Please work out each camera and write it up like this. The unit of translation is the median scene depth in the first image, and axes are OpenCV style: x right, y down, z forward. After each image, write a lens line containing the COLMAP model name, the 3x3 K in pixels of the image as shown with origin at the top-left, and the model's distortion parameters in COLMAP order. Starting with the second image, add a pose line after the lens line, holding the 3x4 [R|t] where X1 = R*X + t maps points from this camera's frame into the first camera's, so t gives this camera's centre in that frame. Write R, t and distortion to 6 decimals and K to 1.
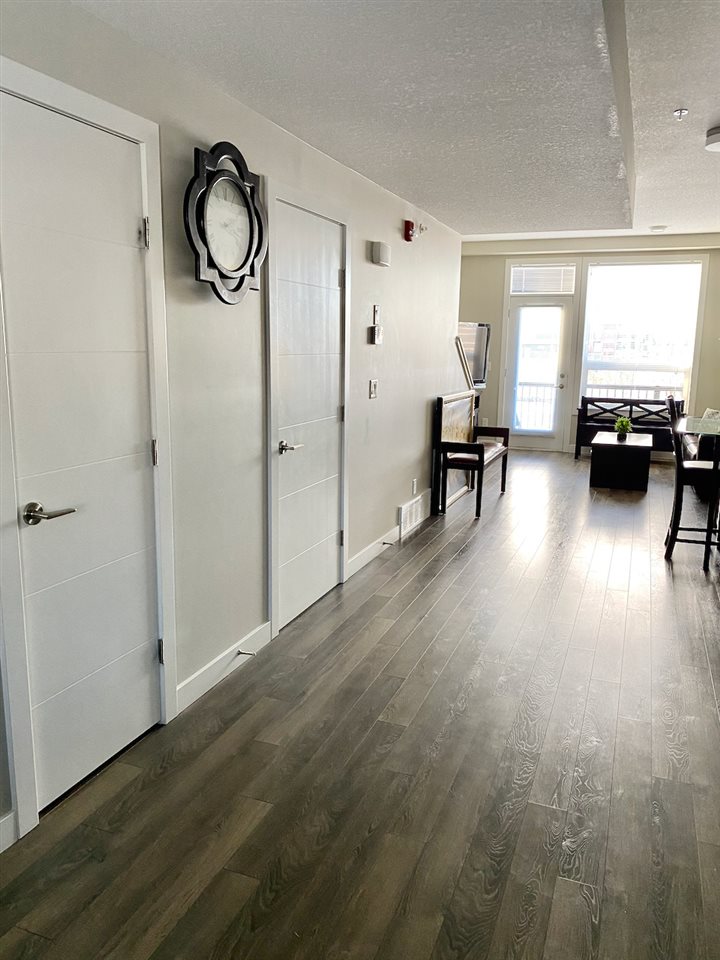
lens RADIAL K [[729.8, 0, 359.2], [0, 729.8, 474.9], [0, 0, 1]] dist [0.085859, -0.158145]
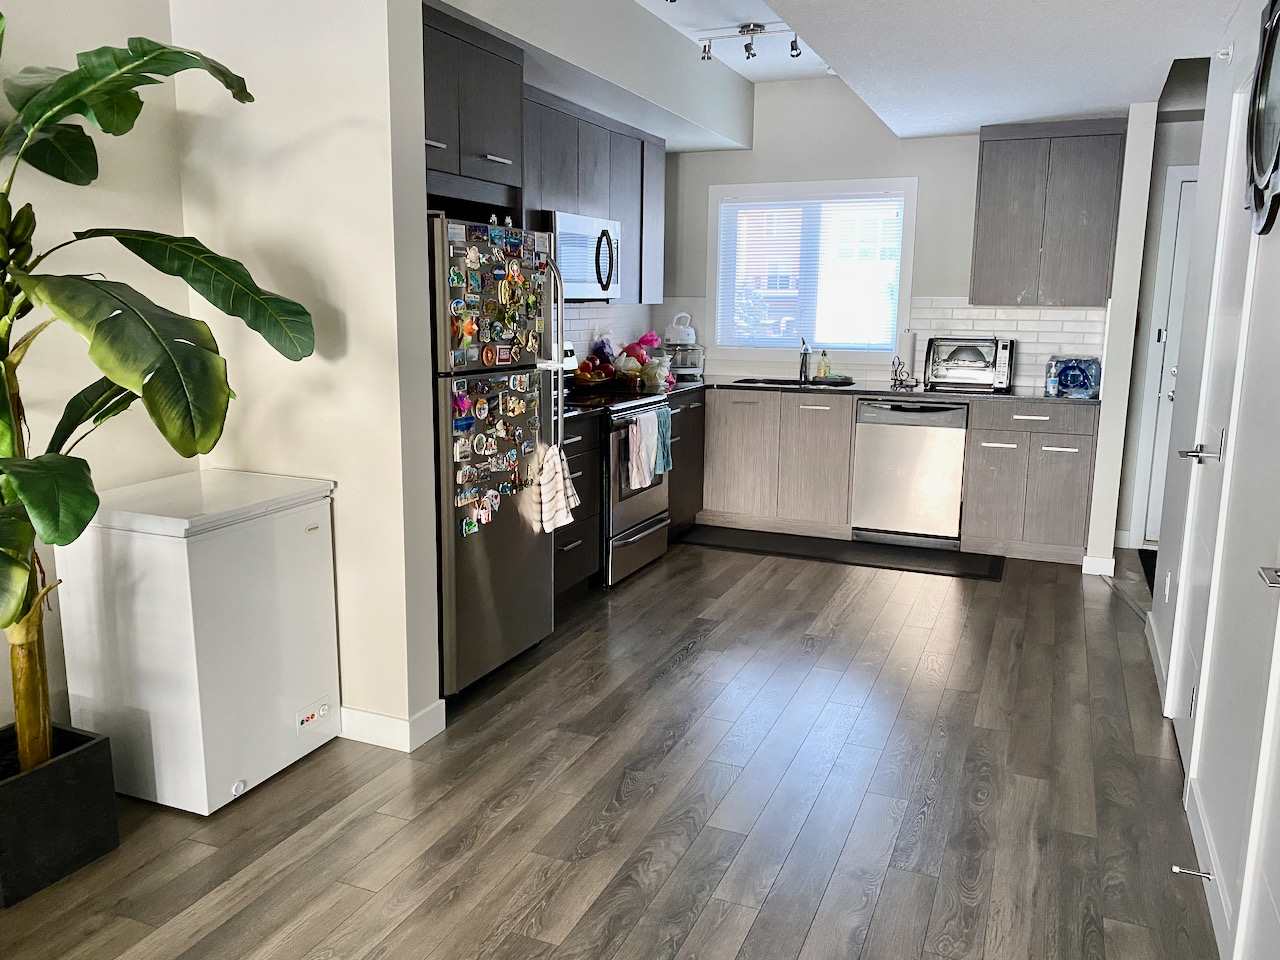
lens RADIAL K [[973.1, 0, 640.0], [0, 973.1, 480.0], [0, 0, 1]] dist [0.085859, -0.158145]
pose [[-0.998880, -0.032191, 0.034667, 0.111163], [-0.018041, 0.936615, 0.349896, -0.129065], [-0.043733, 0.348879, -0.936147, 0.743165]]
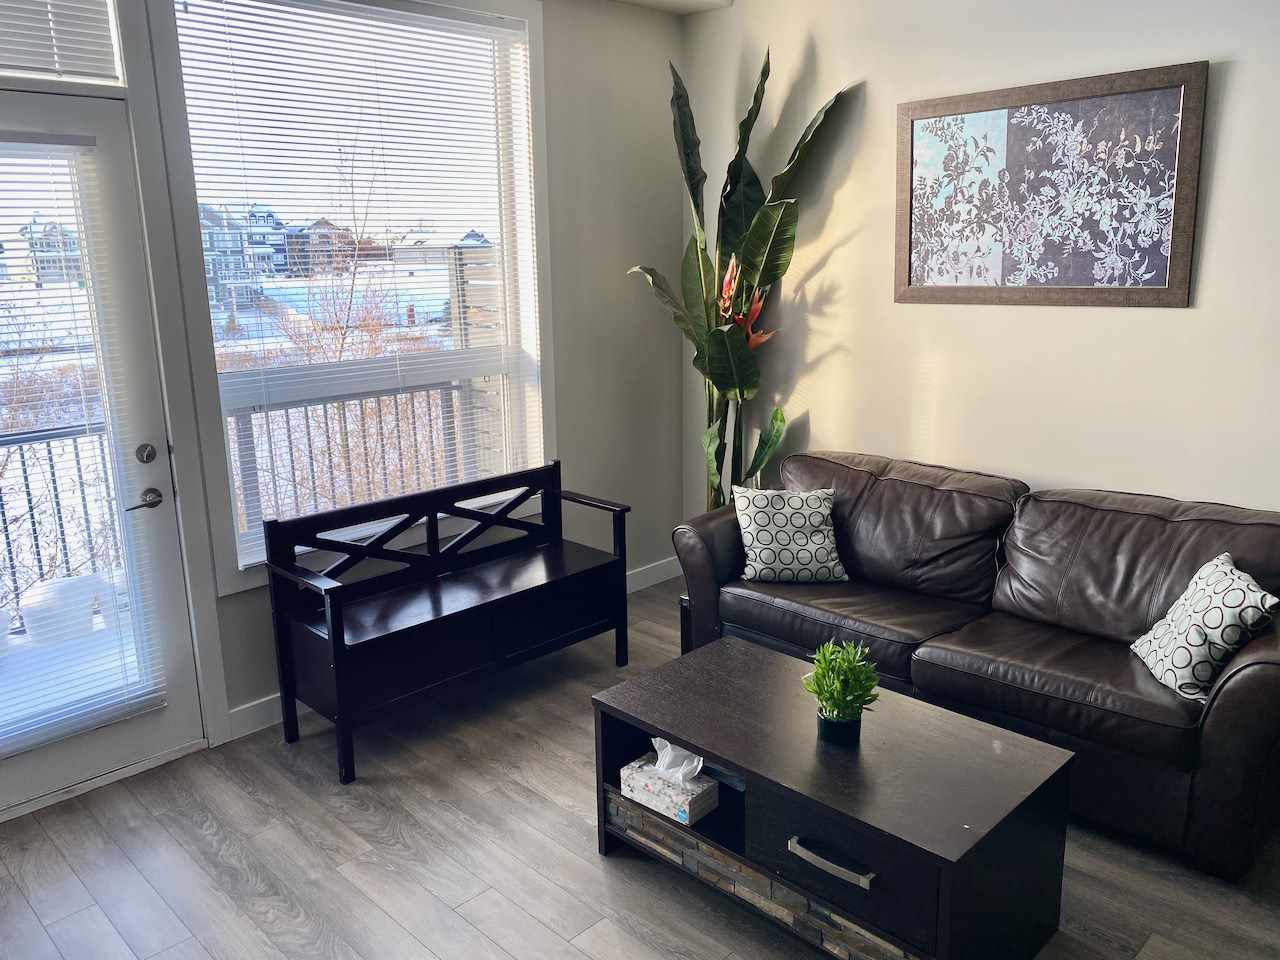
lens RADIAL K [[976.6, 0, 640.0], [0, 976.6, 480.0], [0, 0, 1]] dist [0.009184, 0.008622]
pose [[0.408551, -0.233019, 0.882490, 0.091902], [0.189258, 0.967476, 0.167842, -0.208278], [-0.892898, 0.098446, 0.439364, 1.016079]]
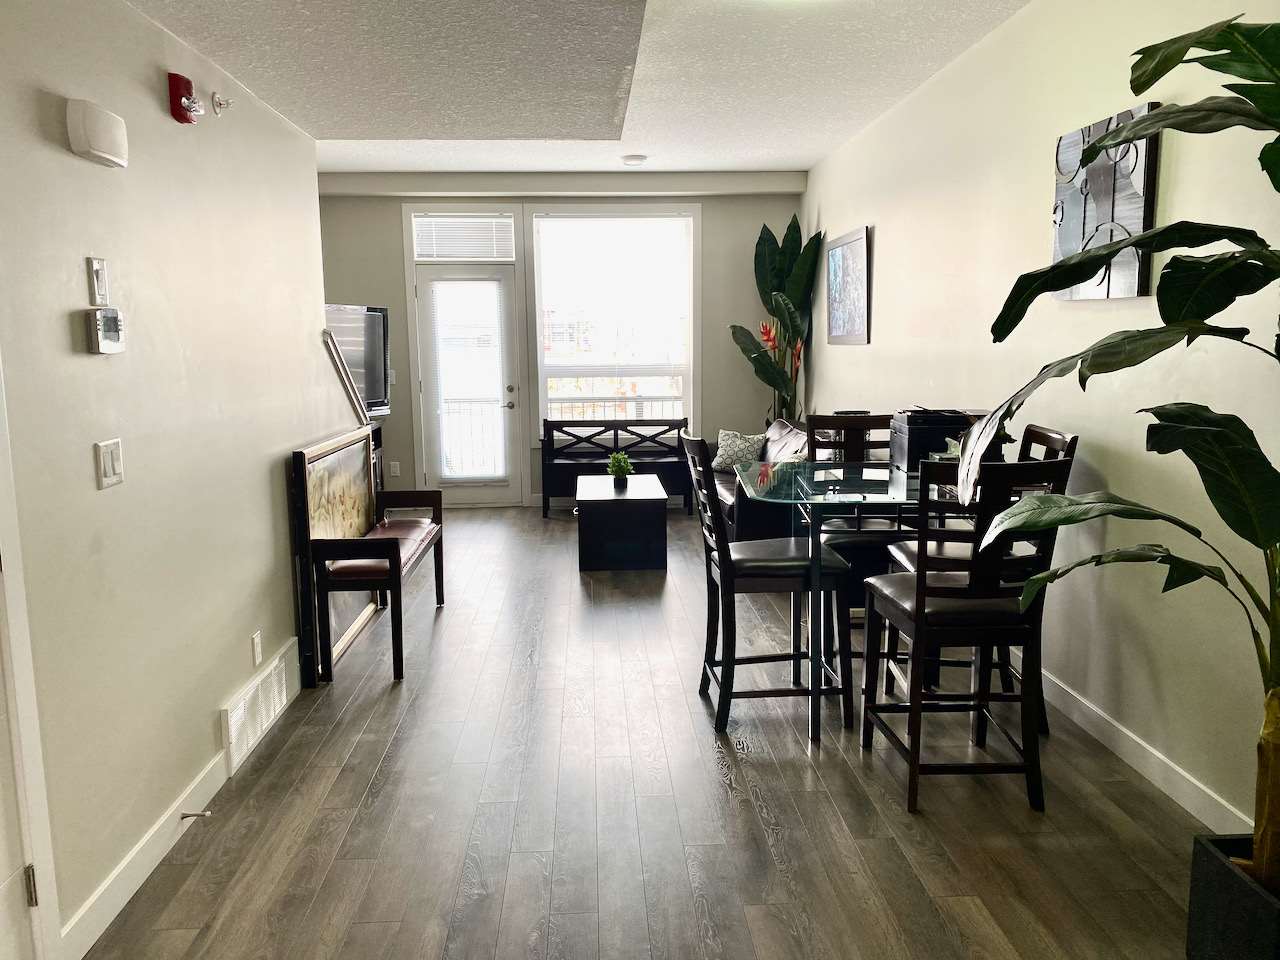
lens RADIAL K [[973.1, 0, 640.0], [0, 973.1, 480.0], [0, 0, 1]] dist [0.085859, -0.158145]
pose [[0.912110, -0.083914, 0.401266, 0.045392], [0.096595, 0.995258, -0.011436, -0.049271], [-0.398404, 0.049191, 0.915890, 0.256172]]
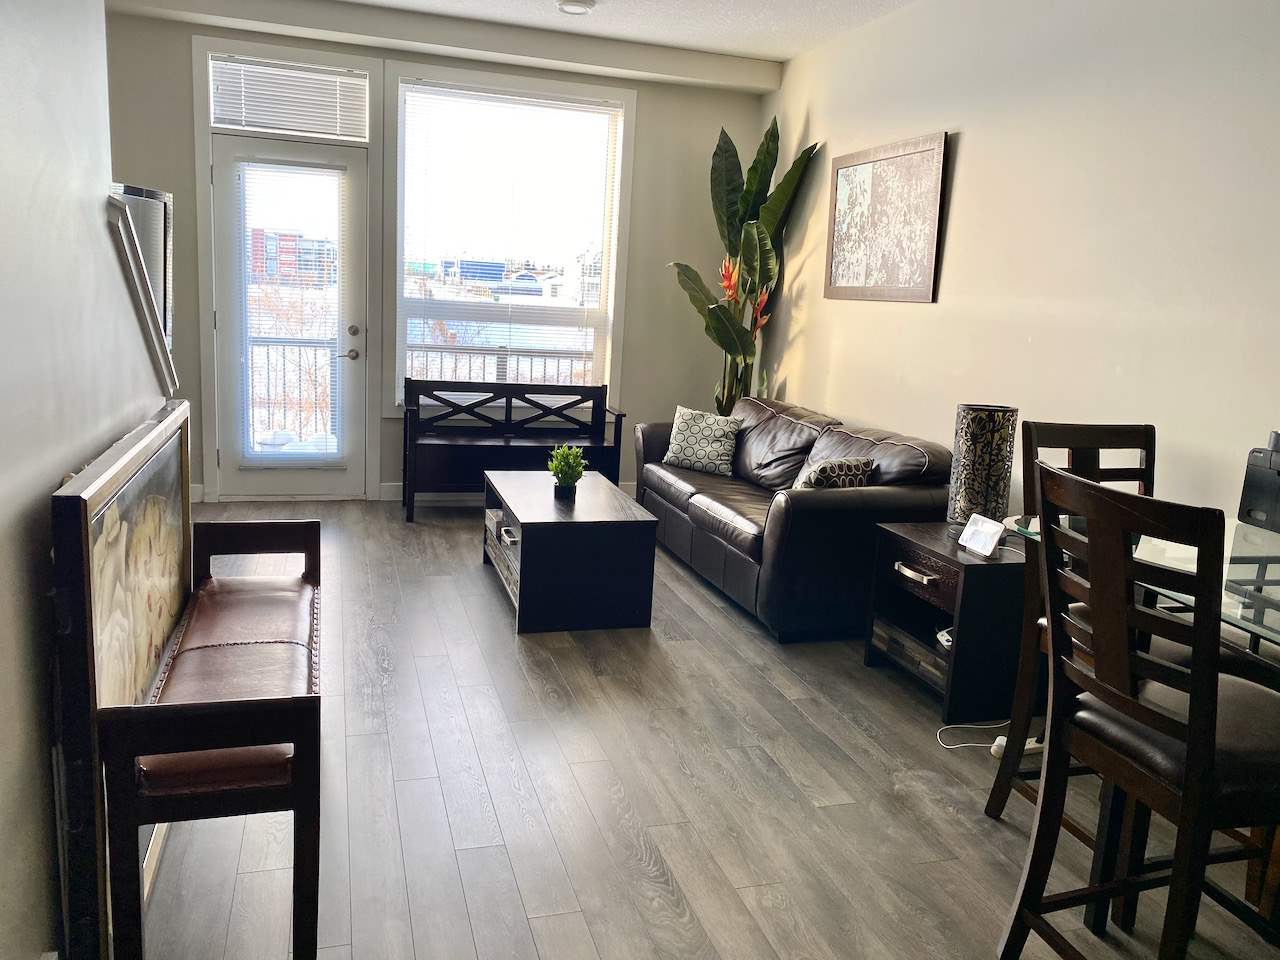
lens RADIAL K [[973.1, 0, 640.0], [0, 973.1, 480.0], [0, 0, 1]] dist [0.085859, -0.158145]
pose [[0.786842, -0.087317, 0.610946, 0.060587], [0.062306, 0.996122, 0.062122, -0.100035], [-0.614001, -0.010815, 0.789231, 0.600404]]
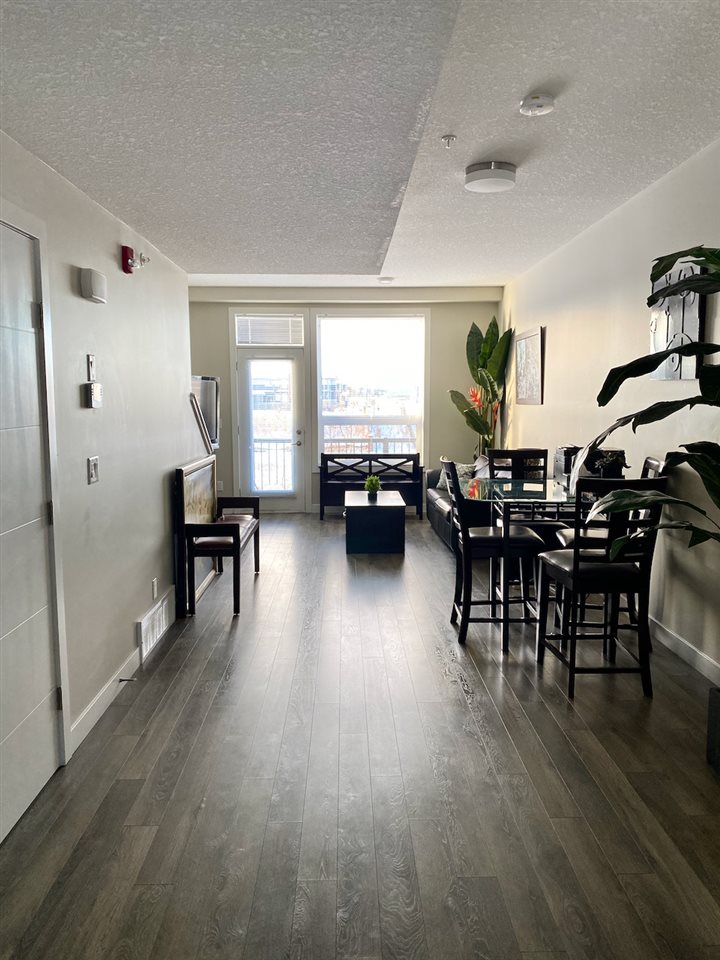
lens RADIAL K [[729.8, 0, 359.2], [0, 729.8, 474.9], [0, 0, 1]] dist [0.085859, -0.158145]
pose [[0.925229, -0.057521, 0.375025, -0.006960], [0.082820, 0.995224, -0.051681, -0.036141], [-0.370261, 0.078876, 0.925573, 0.158859]]
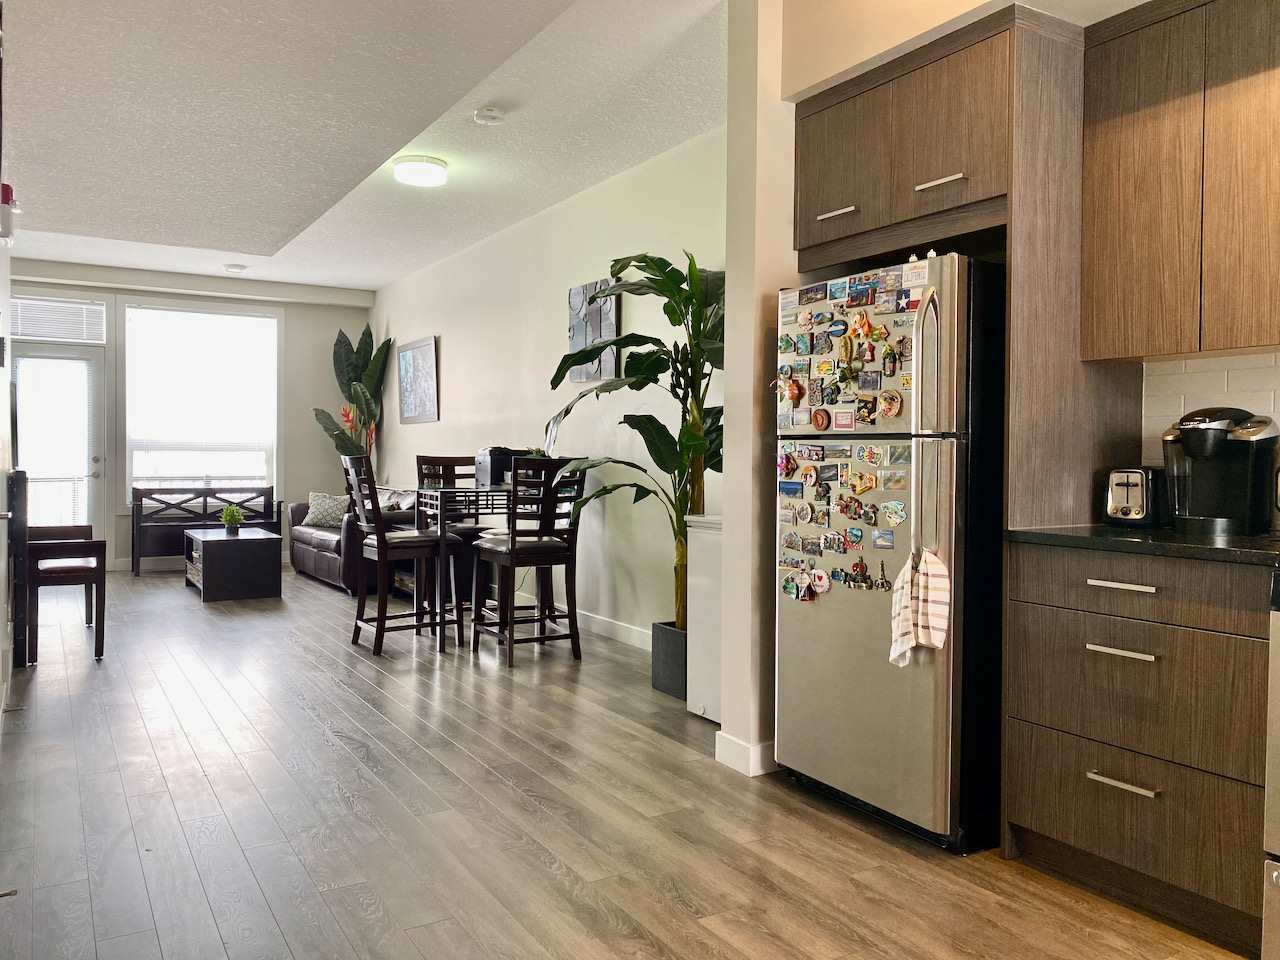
lens RADIAL K [[973.1, 0, 640.0], [0, 973.1, 480.0], [0, 0, 1]] dist [0.085859, -0.158145]
pose [[0.610416, -0.031028, 0.791473, -0.197297], [0.142317, 0.987267, -0.071057, 0.029607], [-0.779191, 0.156014, 0.607059, 0.073077]]
